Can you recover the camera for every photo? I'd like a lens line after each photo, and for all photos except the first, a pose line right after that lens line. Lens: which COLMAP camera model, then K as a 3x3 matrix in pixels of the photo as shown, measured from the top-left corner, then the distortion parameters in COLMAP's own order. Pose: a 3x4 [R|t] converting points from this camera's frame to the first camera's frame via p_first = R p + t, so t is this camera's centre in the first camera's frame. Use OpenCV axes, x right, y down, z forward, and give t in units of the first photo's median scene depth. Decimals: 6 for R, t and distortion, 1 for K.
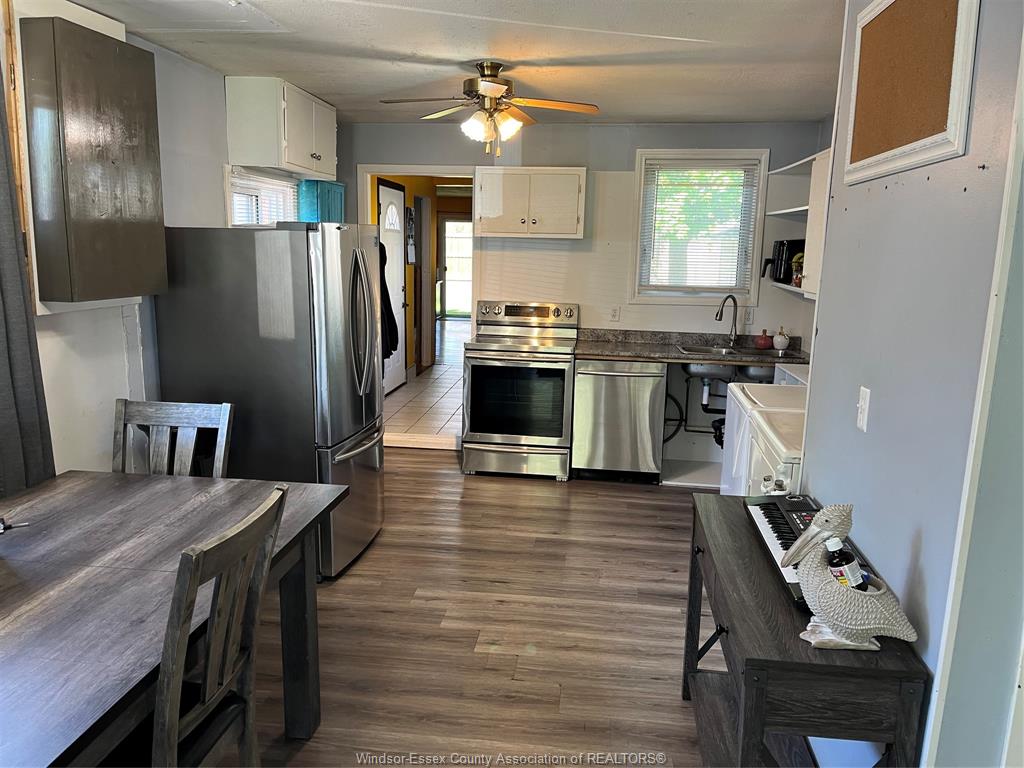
lens RADIAL K [[776.3, 0, 507.9], [0, 776.3, 386.8], [0, 0, 1]] dist [0.061881, -0.088089]
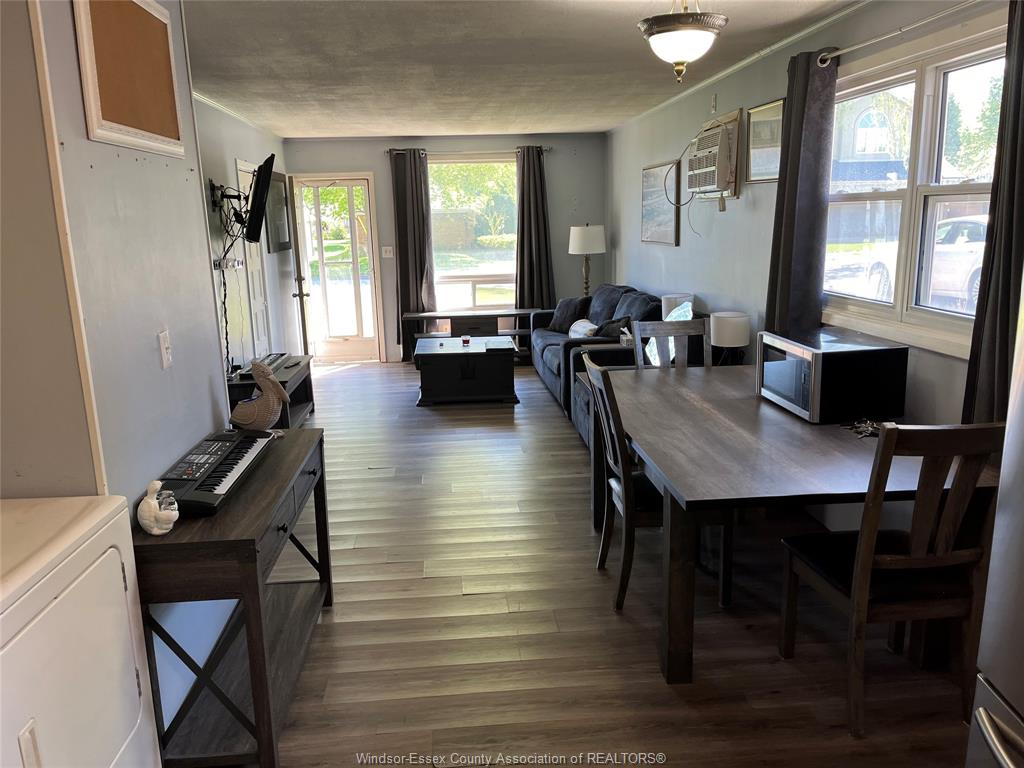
lens RADIAL K [[776.3, 0, 510.3], [0, 776.3, 390.1], [0, 0, 1]] dist [0.061881, -0.088089]
pose [[-0.979817, 0.047408, -0.194193, 0.168591], [-0.031272, 0.923153, 0.383158, -0.371814], [0.197434, 0.381498, -0.903039, 2.110258]]
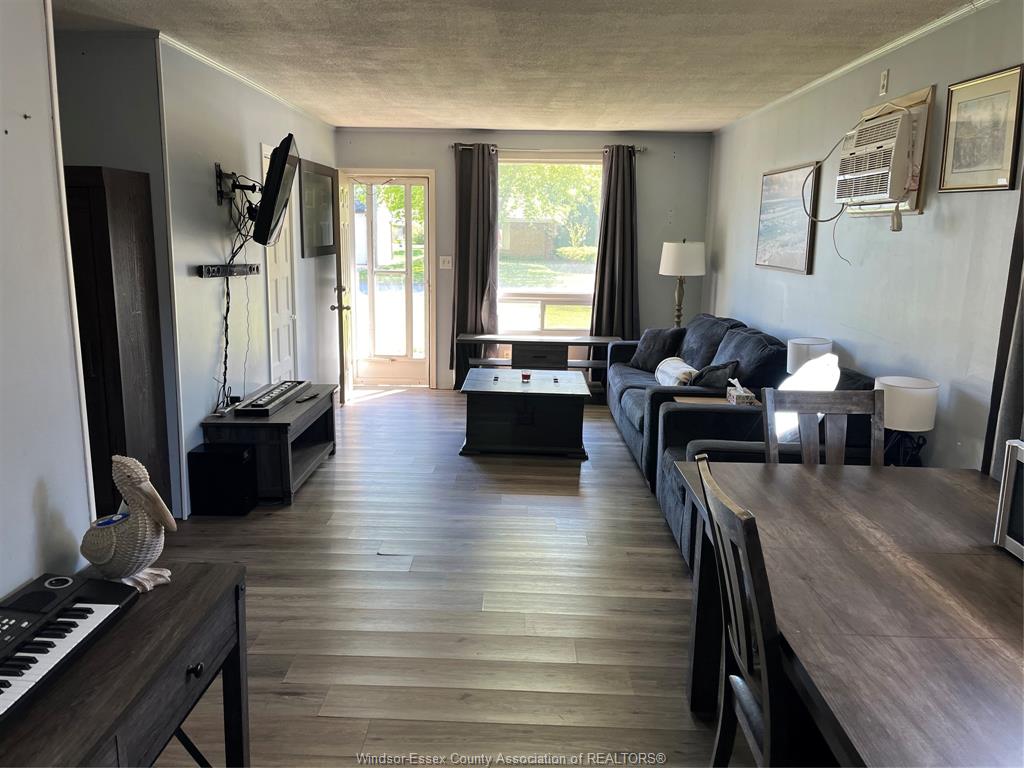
lens RADIAL K [[776.3, 0, 507.4], [0, 776.3, 376.4], [0, 0, 1]] dist [0.061881, -0.088089]
pose [[-0.994843, -0.019919, -0.099448, 0.035858], [-0.054607, 0.931471, 0.359693, -0.255432], [0.085468, 0.363269, -0.927756, 1.499389]]
